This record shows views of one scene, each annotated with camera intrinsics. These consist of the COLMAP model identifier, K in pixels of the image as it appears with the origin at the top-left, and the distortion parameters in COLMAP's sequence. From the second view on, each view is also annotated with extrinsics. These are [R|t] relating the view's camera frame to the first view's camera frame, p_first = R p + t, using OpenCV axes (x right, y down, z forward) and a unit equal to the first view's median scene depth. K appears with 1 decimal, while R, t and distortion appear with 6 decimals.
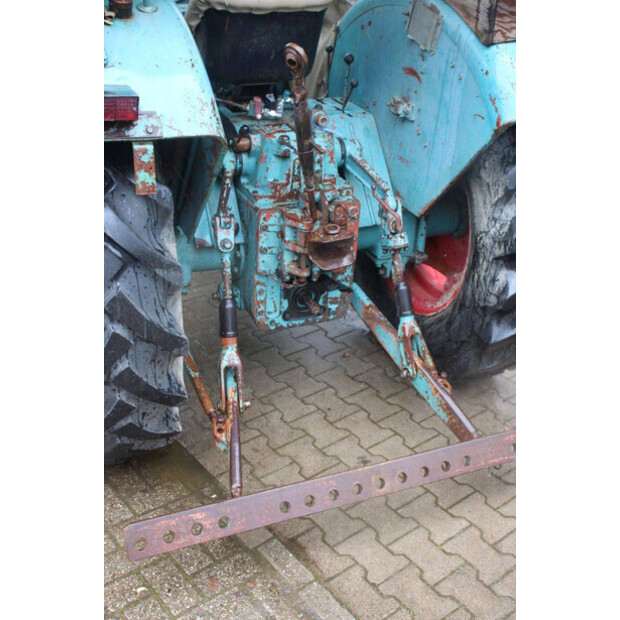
lens RADIAL K [[755.8, 0, 310.0], [0, 755.8, 310.0], [0, 0, 1]] dist [-0.032249, 0.248337]
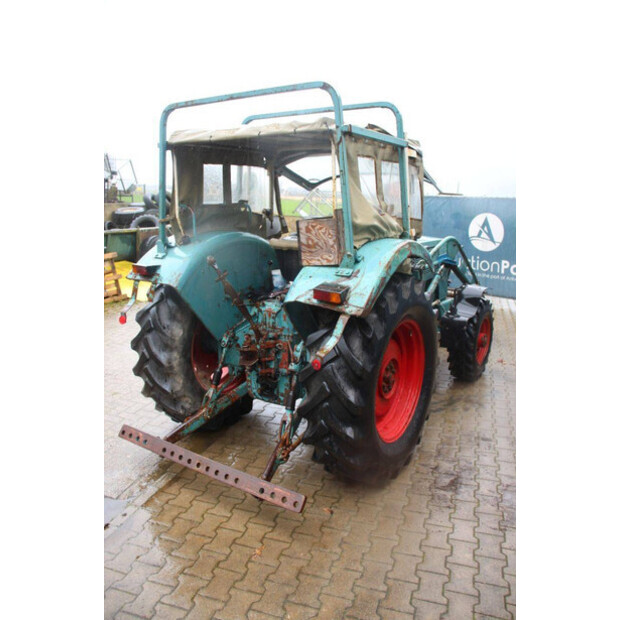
lens RADIAL K [[510.7, 0, 310.0], [0, 510.7, 310.0], [0, 0, 1]] dist [-0.180700, 0.164645]
pose [[0.548362, 0.133225, -0.825560, 1.178800], [-0.372933, 0.922580, -0.098832, -0.117402], [0.748478, 0.362074, 0.555592, 0.311524]]
